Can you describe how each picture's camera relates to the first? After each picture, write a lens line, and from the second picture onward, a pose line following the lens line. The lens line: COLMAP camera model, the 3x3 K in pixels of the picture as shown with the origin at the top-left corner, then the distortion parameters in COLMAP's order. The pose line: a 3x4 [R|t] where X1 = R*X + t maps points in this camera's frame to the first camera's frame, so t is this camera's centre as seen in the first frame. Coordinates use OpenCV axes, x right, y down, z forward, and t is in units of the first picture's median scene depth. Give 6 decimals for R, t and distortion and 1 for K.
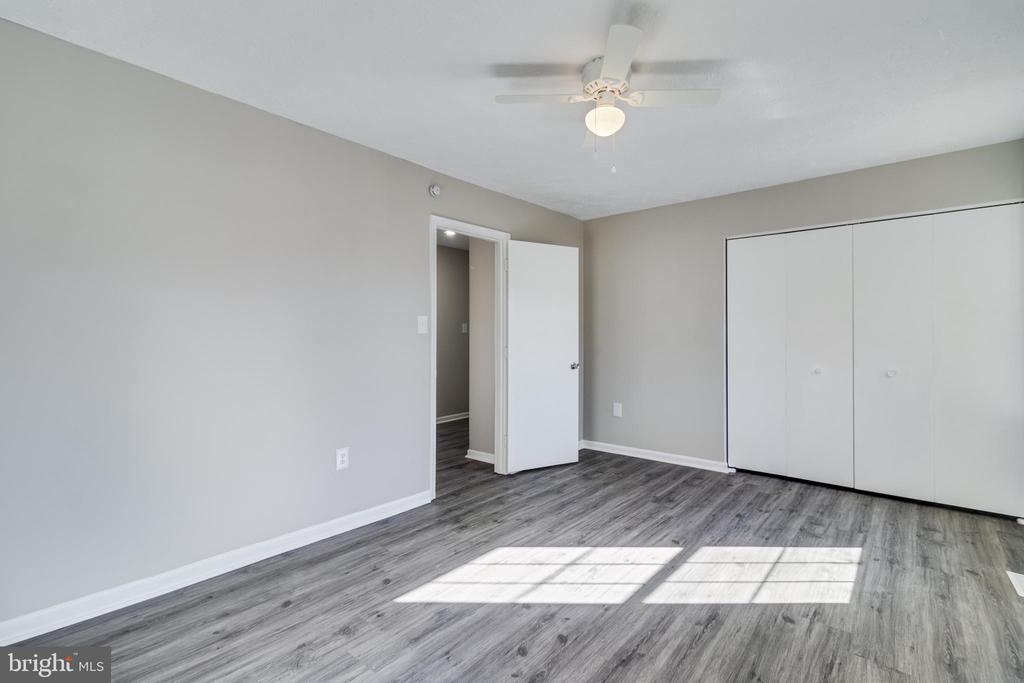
lens RADIAL K [[478.0, 0, 519.5], [0, 478.0, 335.7], [0, 0, 1]] dist [0.001306, -0.000640]
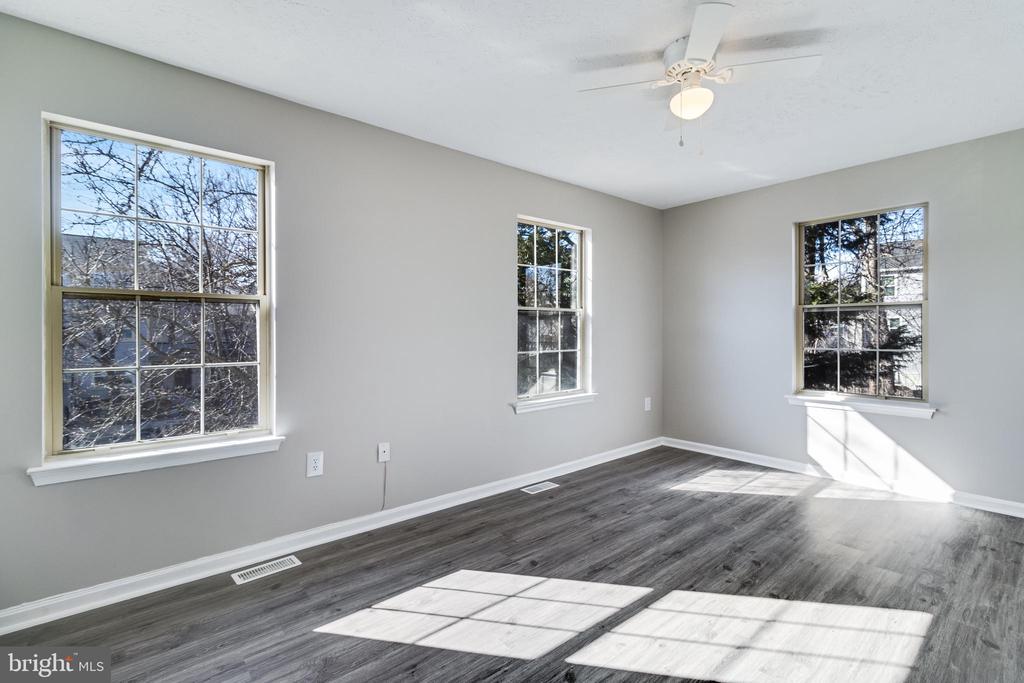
lens RADIAL K [[478.0, 0, 519.5], [0, 478.0, 335.7], [0, 0, 1]] dist [0.001306, -0.000640]
pose [[-0.987879, 0.002721, 0.155205, 0.380060], [0.003860, 0.999968, 0.007037, 0.009867], [-0.155181, 0.007551, -0.987857, 2.038321]]
